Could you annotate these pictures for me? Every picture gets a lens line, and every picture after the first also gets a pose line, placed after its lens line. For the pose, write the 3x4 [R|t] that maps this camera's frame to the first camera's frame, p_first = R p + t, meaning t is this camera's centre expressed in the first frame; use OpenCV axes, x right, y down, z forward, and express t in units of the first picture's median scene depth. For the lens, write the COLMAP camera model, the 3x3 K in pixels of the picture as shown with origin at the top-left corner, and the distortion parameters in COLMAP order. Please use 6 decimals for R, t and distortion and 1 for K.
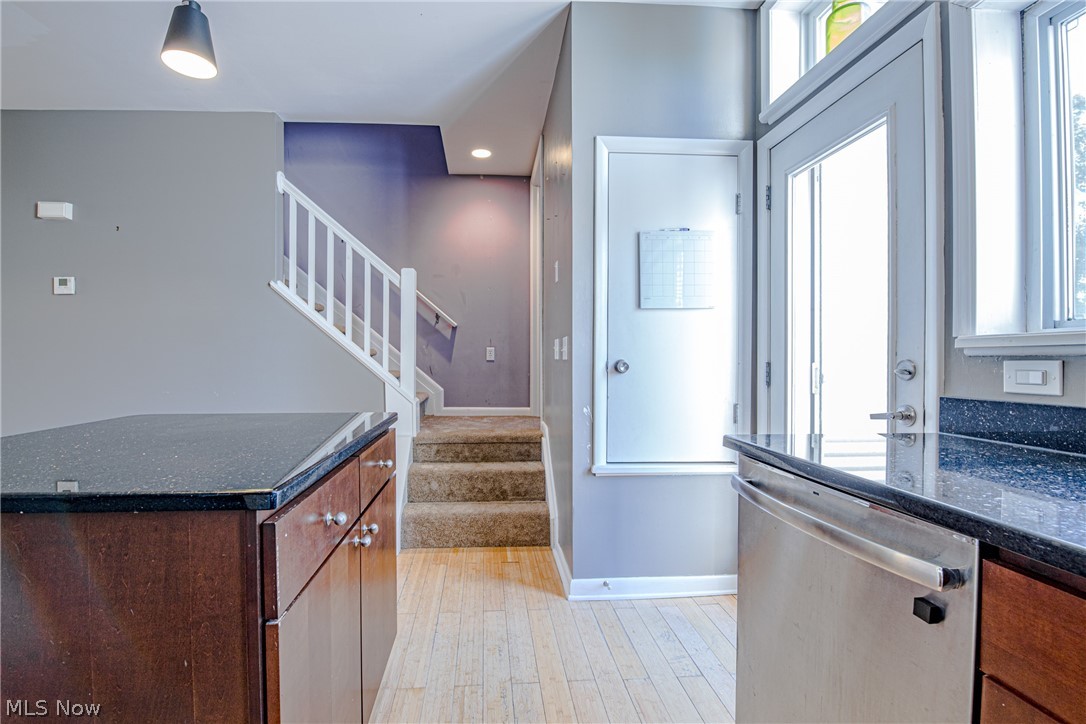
lens RADIAL K [[477.3, 0, 521.1], [0, 477.3, 358.5], [0, 0, 1]] dist [0.001354, -0.000260]
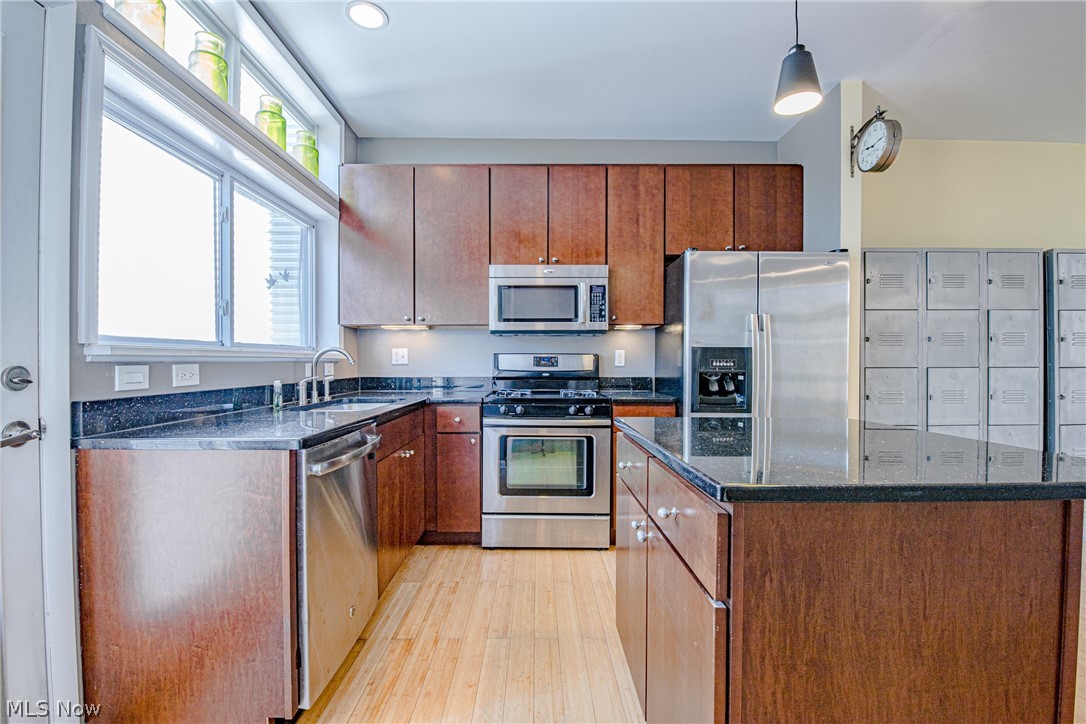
lens RADIAL K [[468.7, 0, 543.0], [0, 468.7, 362.0], [0, 0, 1]] dist [-0.014580, -0.000588]
pose [[-0.997640, -0.003811, 0.068551, -0.080421], [-0.003738, 0.999992, 0.001183, -0.004175], [-0.068555, 0.000924, -0.997647, 0.874817]]
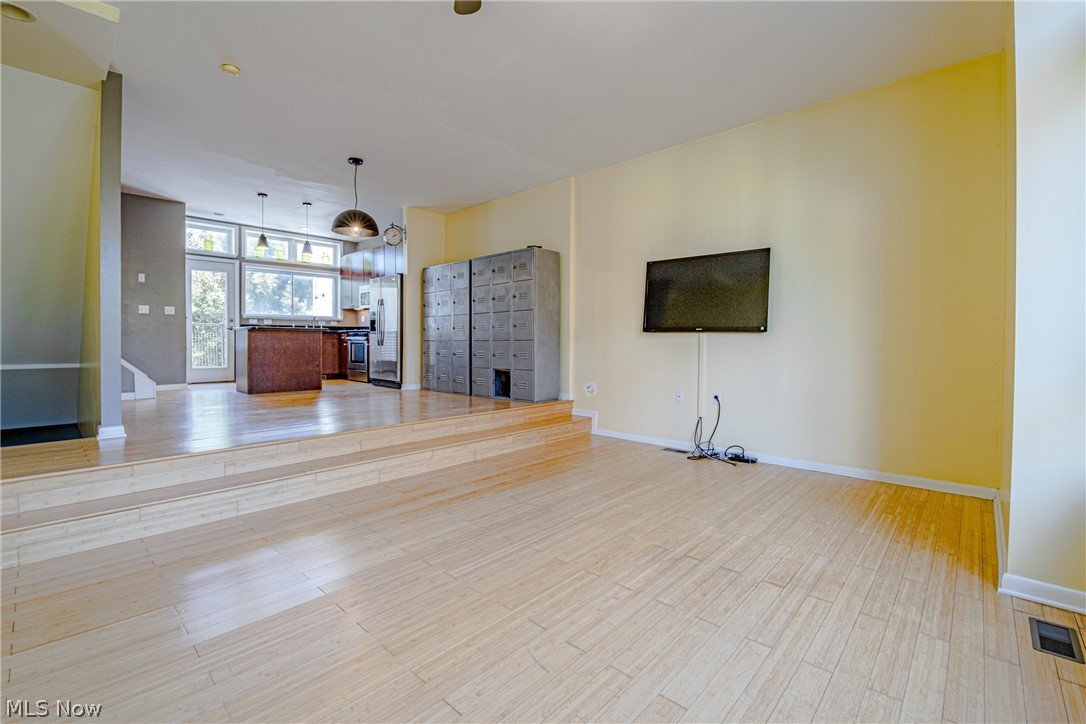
lens RADIAL K [[478.3, 0, 541.5], [0, 478.3, 350.6], [0, 0, 1]] dist [-0.018367, -0.001174]
pose [[-0.681820, -0.020716, 0.731226, -2.966183], [-0.005161, 0.999710, 0.023509, 0.119463], [-0.731502, 0.012255, -0.681730, 1.091527]]
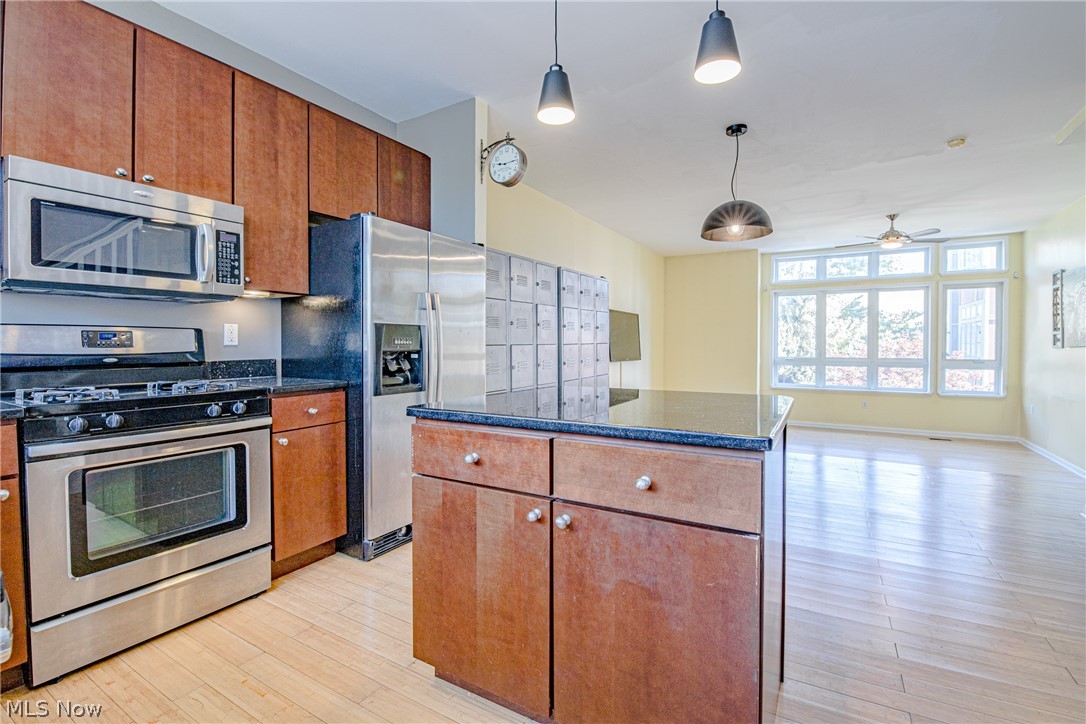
lens RADIAL K [[470.8, 0, 547.0], [0, 470.8, 346.5], [0, 0, 1]] dist [-0.011257, -0.005695]
pose [[-0.572445, 0.004276, -0.819932, 0.191202], [-0.004513, 0.999955, 0.008366, -0.000976], [0.819930, 0.008490, -0.572400, 0.664436]]
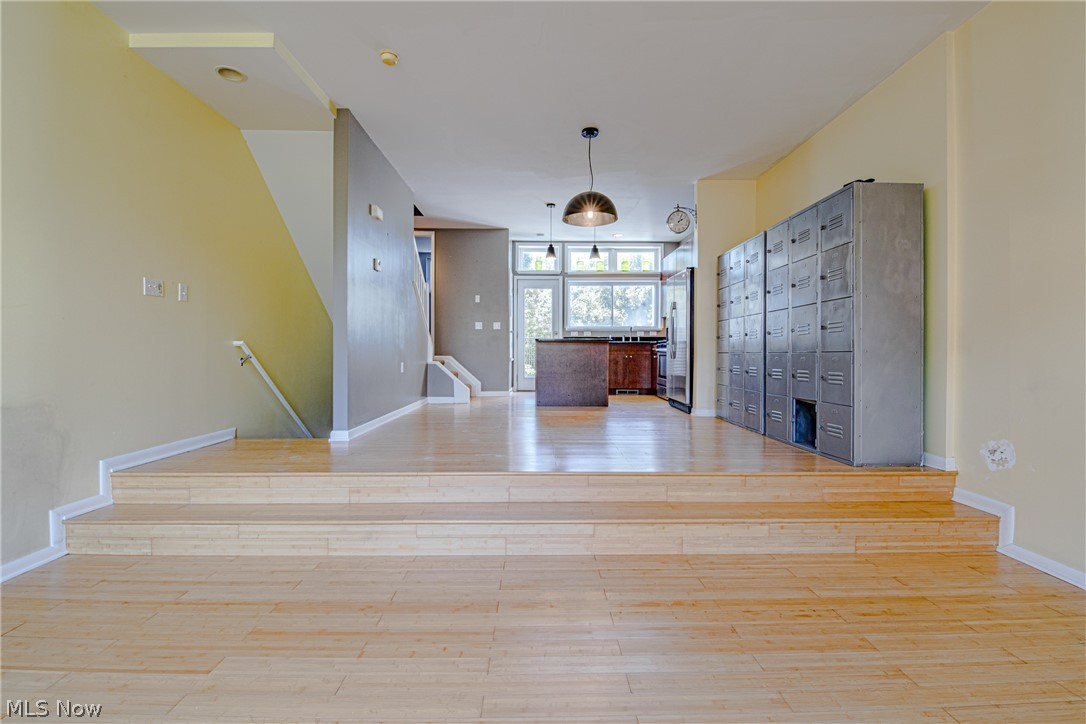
lens RADIAL K [[471.7, 0, 535.8], [0, 471.7, 357.0], [0, 0, 1]] dist [-0.012689, -0.000702]
pose [[0.068679, -0.015477, 0.997519, -2.618524], [-0.000741, 0.999879, 0.015565, 0.118605], [-0.997639, -0.001808, 0.068659, 0.426013]]
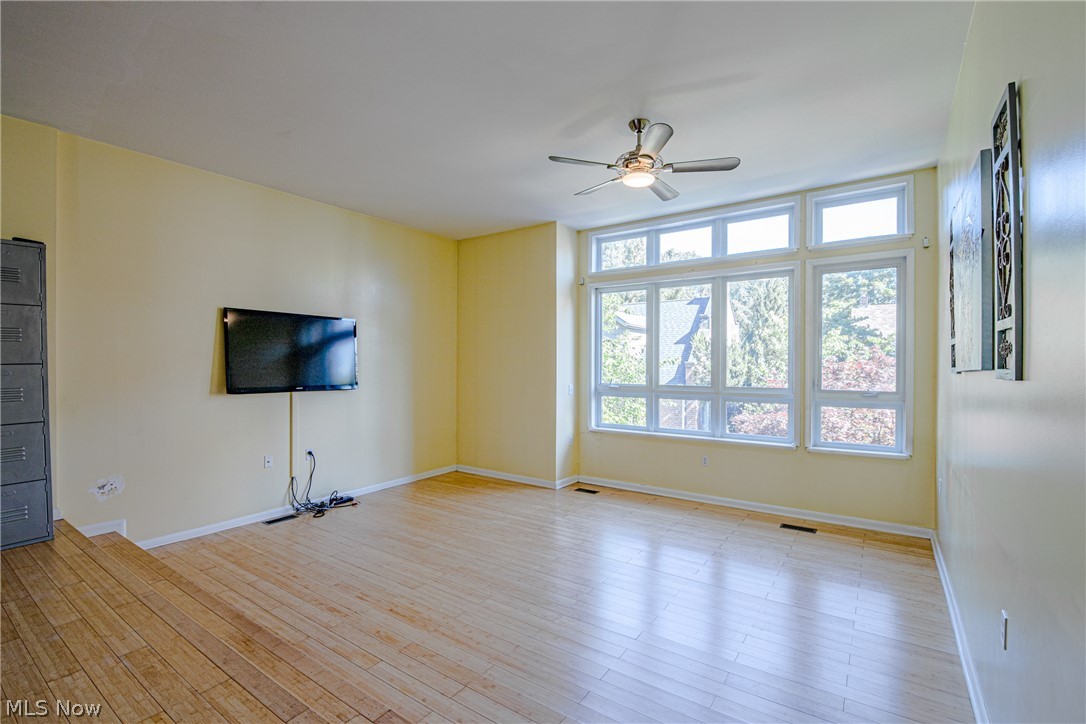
lens RADIAL K [[476.2, 0, 562.0], [0, 476.2, 362.5], [0, 0, 1]] dist [-0.017756, -0.000312]
pose [[-0.610921, -0.001336, -0.791690, -1.411877], [-0.003610, 0.999993, 0.001098, -0.010119], [0.791683, 0.003529, -0.610922, 1.276389]]
